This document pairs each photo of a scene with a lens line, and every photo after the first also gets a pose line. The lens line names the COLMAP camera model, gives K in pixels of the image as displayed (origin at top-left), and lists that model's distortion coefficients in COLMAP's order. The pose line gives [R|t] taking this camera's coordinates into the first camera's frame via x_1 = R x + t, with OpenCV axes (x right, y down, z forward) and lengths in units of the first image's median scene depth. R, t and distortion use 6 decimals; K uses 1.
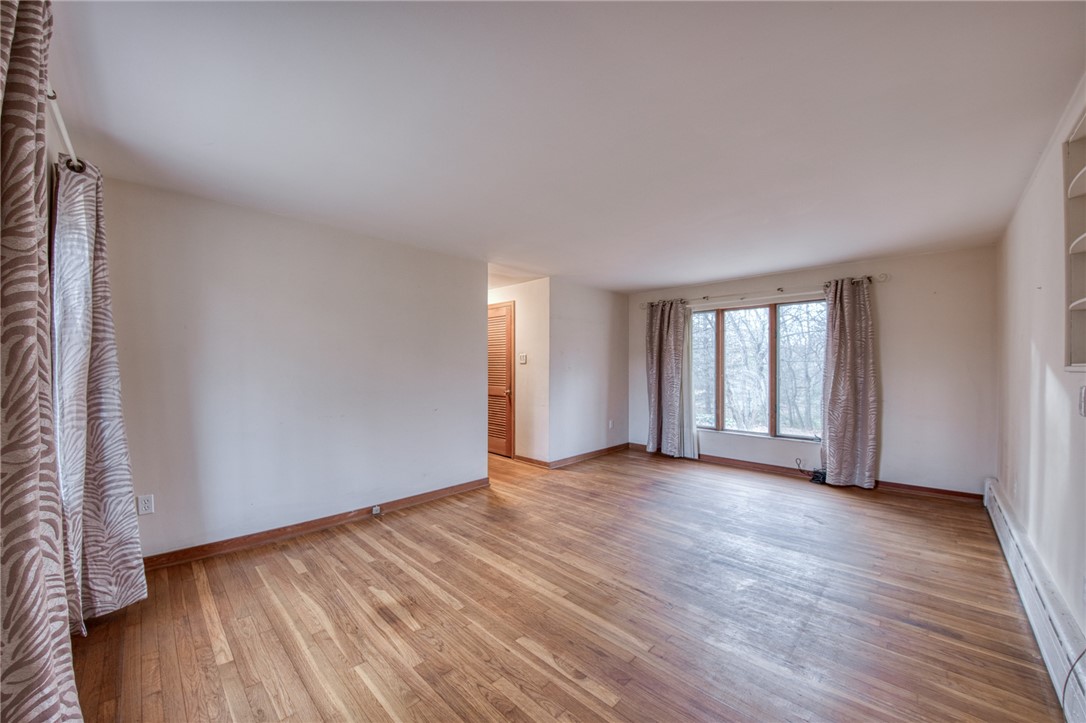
lens RADIAL K [[397.9, 0, 573.2], [0, 397.9, 363.1], [0, 0, 1]] dist [0.001244, -0.000337]
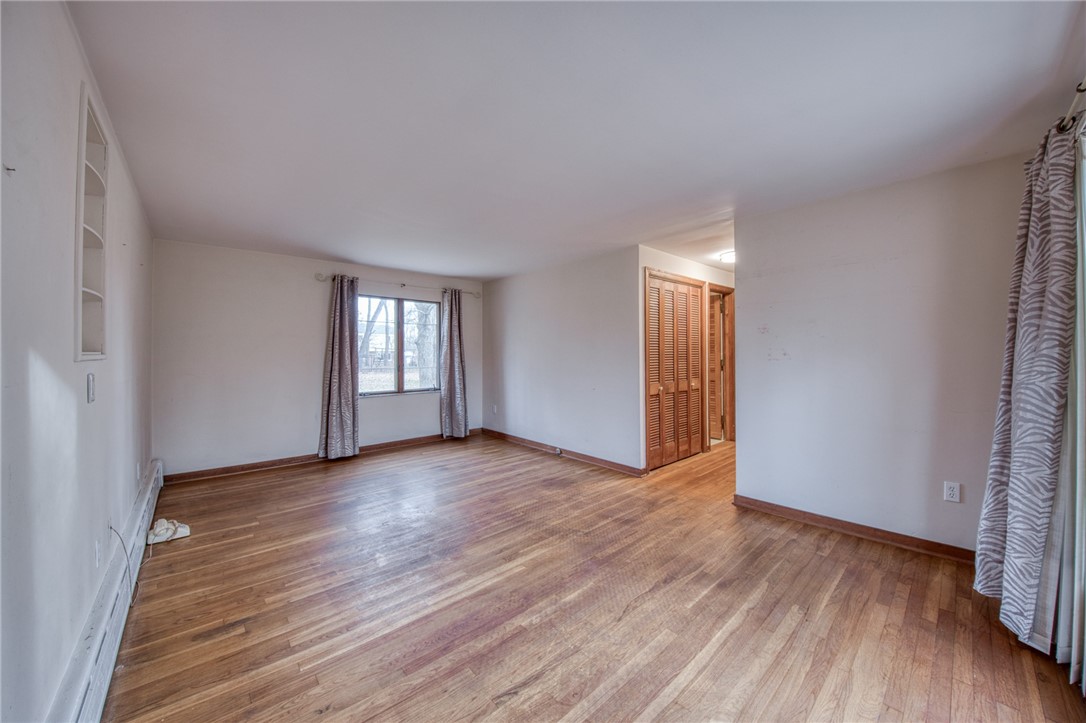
lens RADIAL K [[382.0, 0, 533.5], [0, 382.0, 354.4], [0, 0, 1]] dist [-0.010334, -0.000246]
pose [[-0.099224, 0.003082, -0.995060, 0.956943], [0.000181, 0.999995, 0.003079, -0.011878], [0.995065, 0.000126, -0.099224, 1.015586]]
